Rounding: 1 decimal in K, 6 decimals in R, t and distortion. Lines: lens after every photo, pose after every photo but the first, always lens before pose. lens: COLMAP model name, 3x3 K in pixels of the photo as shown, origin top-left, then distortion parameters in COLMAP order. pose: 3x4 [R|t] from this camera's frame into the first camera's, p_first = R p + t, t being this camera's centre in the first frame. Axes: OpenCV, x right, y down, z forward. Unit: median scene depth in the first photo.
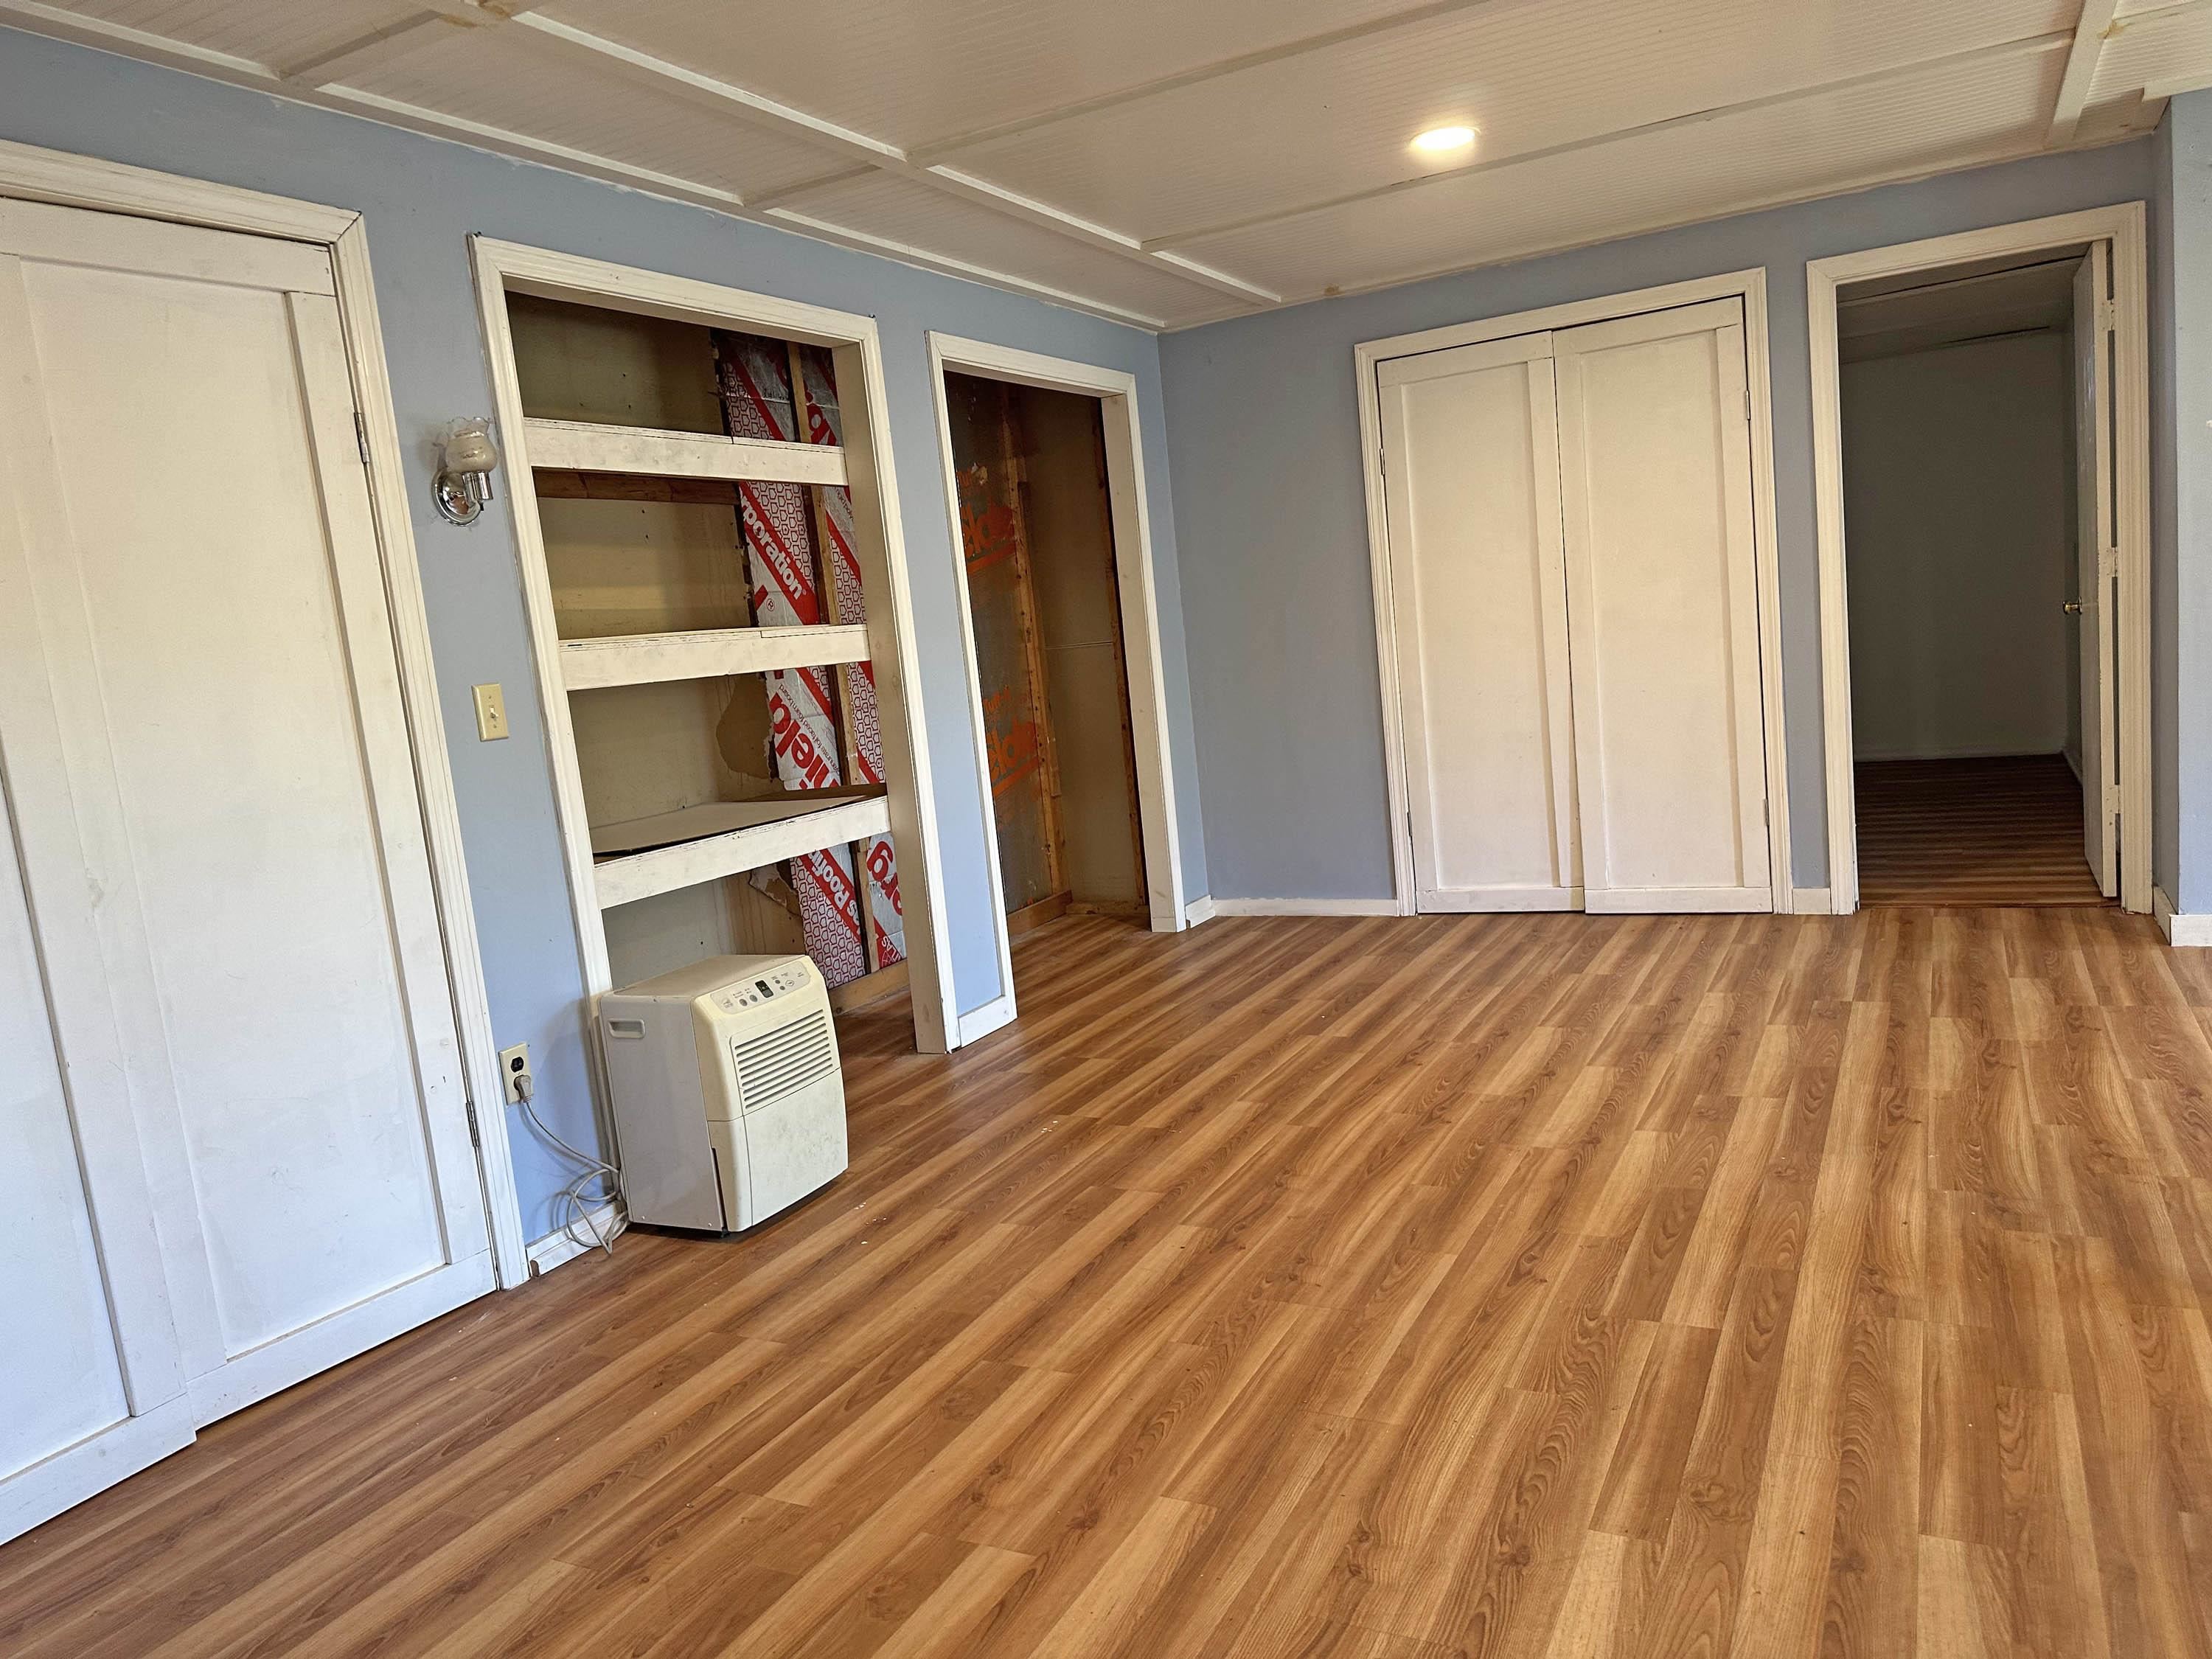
lens RADIAL K [[1559.3, 0, 1084.5], [0, 1559.3, 837.9], [0, 0, 1]] dist [0.093327, -0.122683]
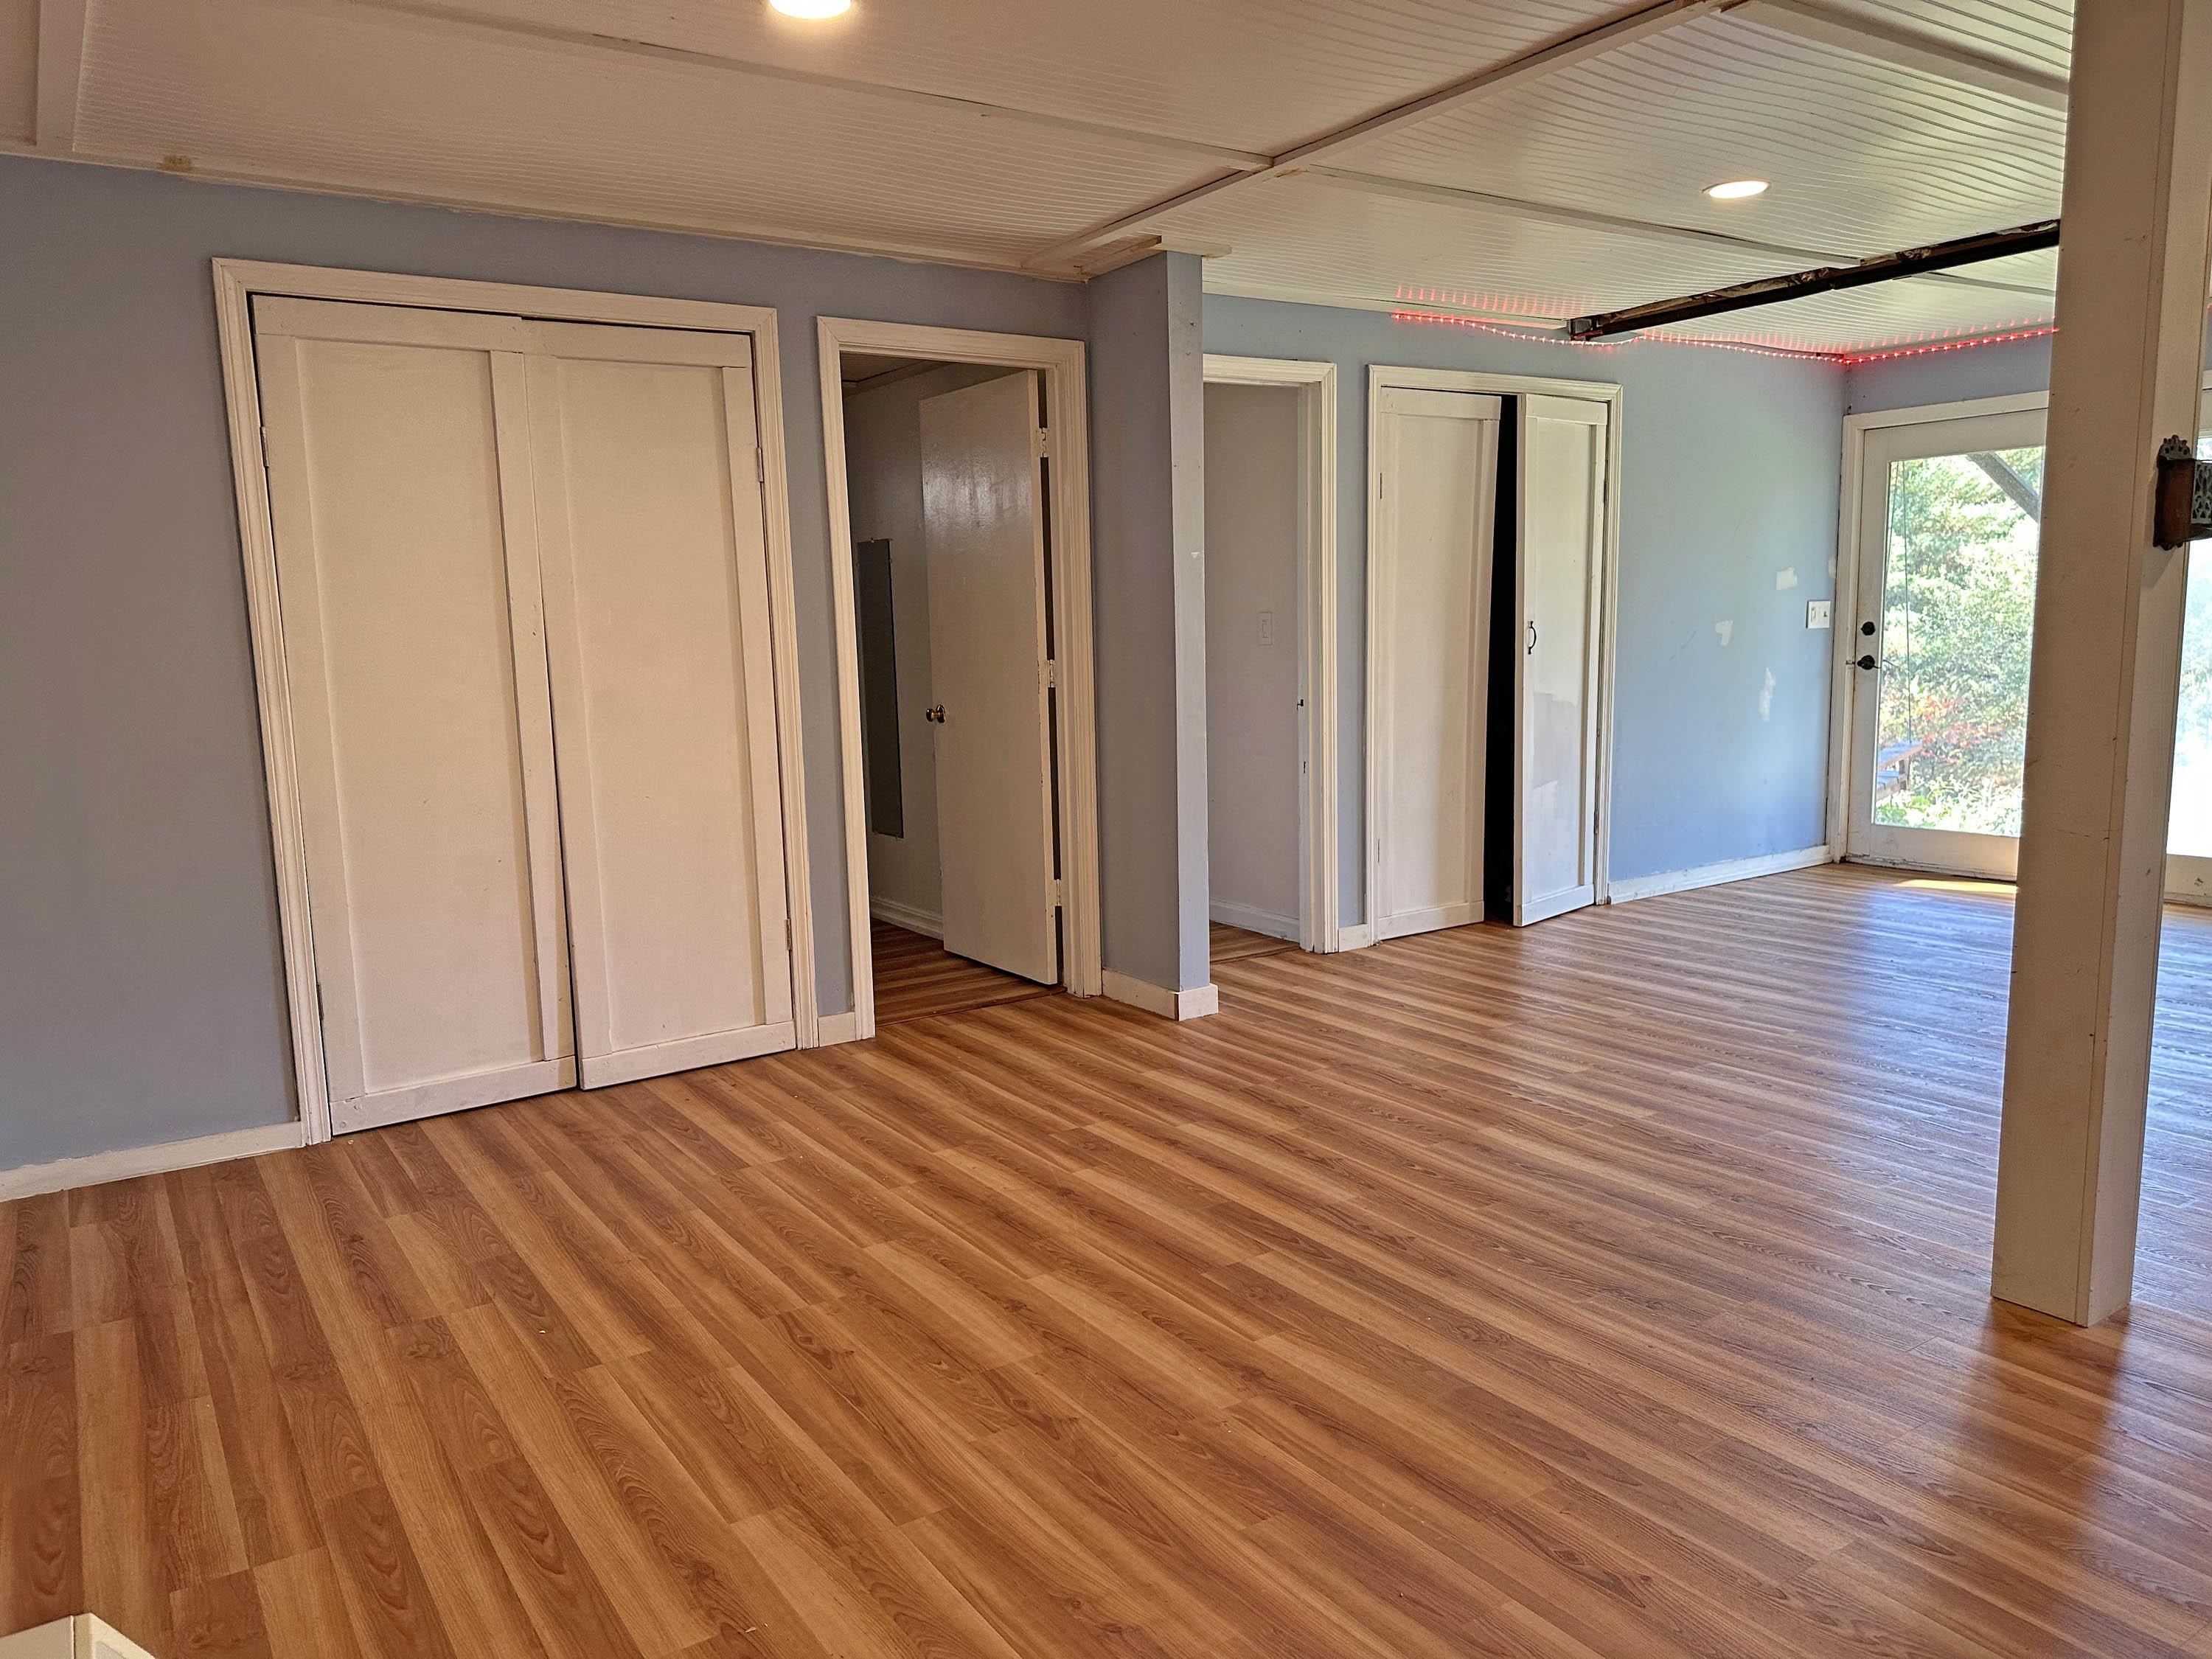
lens RADIAL K [[1558.3, 0, 1086.2], [0, 1558.3, 826.2], [0, 0, 1]] dist [0.152287, -0.227414]
pose [[0.468037, -0.026897, 0.883299, -0.314620], [0.094164, 0.995364, -0.019585, -0.053261], [-0.878678, 0.092342, 0.468400, 0.548910]]
